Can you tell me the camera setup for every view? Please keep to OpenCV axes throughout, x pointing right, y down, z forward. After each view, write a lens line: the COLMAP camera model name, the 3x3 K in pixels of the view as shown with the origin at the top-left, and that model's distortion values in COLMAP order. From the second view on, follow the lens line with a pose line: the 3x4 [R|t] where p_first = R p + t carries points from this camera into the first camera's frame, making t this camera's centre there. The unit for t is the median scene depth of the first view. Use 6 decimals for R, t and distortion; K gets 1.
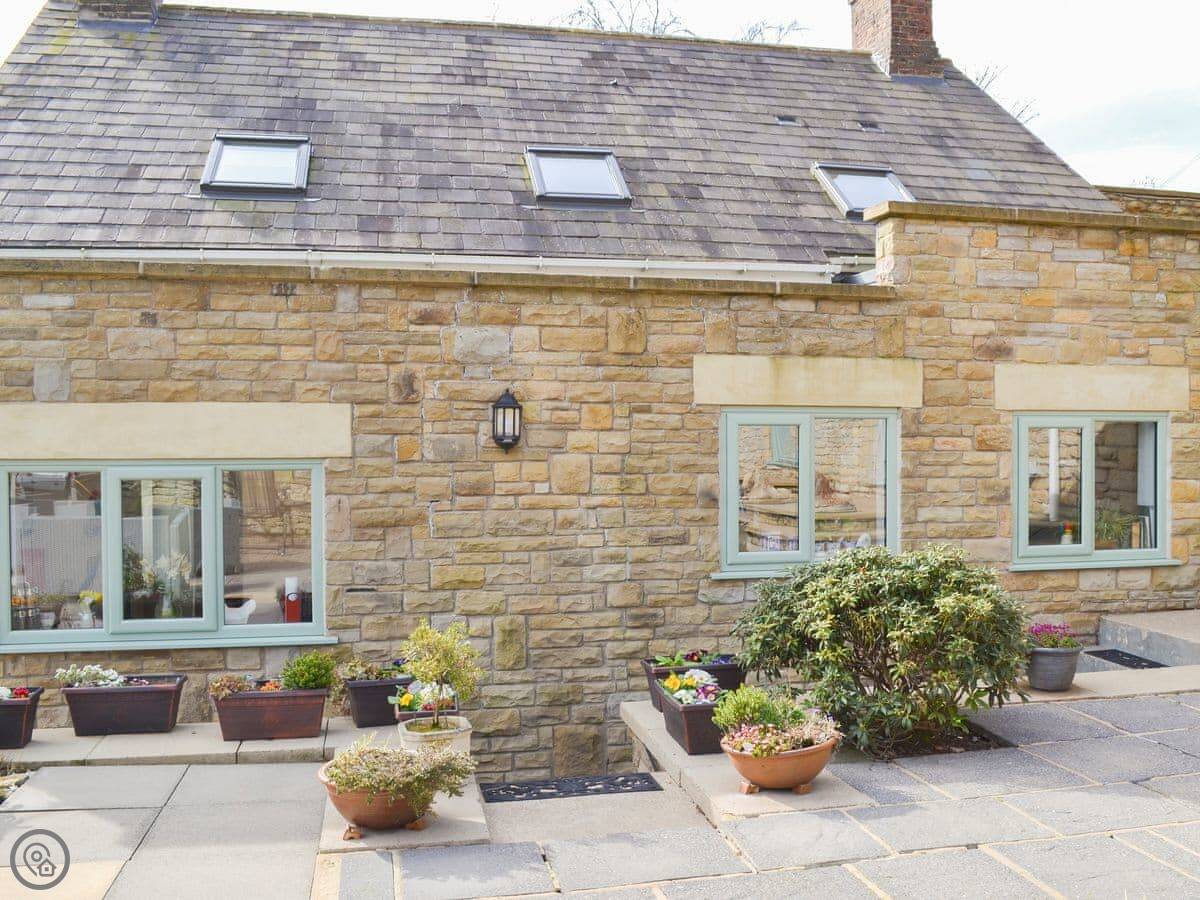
lens RADIAL K [[1117.1, 0, 666.4], [0, 1117.1, 470.7], [0, 0, 1]] dist [-0.078987, 0.006461]
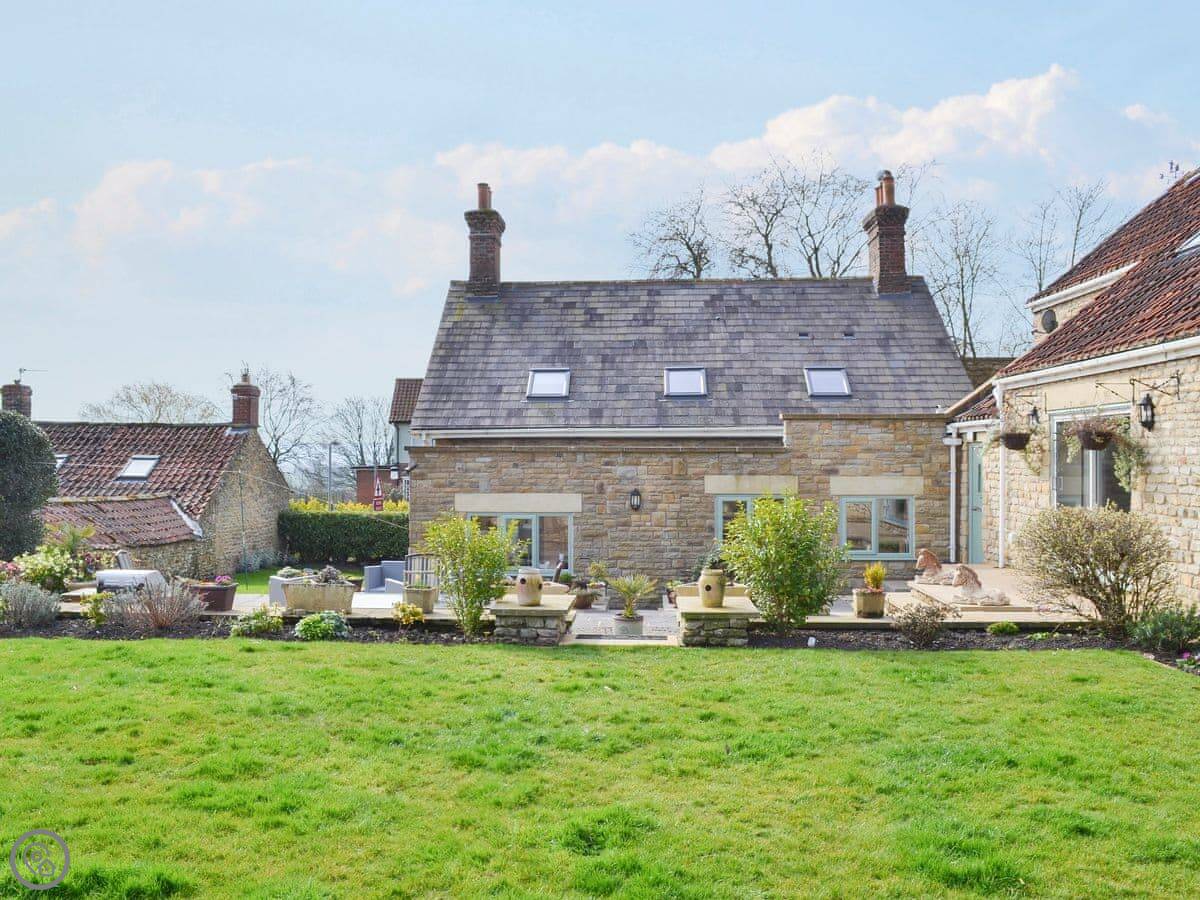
lens RADIAL K [[1122.2, 0, 587.7], [0, 1122.2, 457.9], [0, 0, 1]] dist [-0.080947, 0.000000]
pose [[0.952969, -0.000604, -0.303066, 0.597110], [-0.008782, 0.999523, -0.029607, -0.065491], [0.302940, 0.030876, 0.952509, -1.724697]]
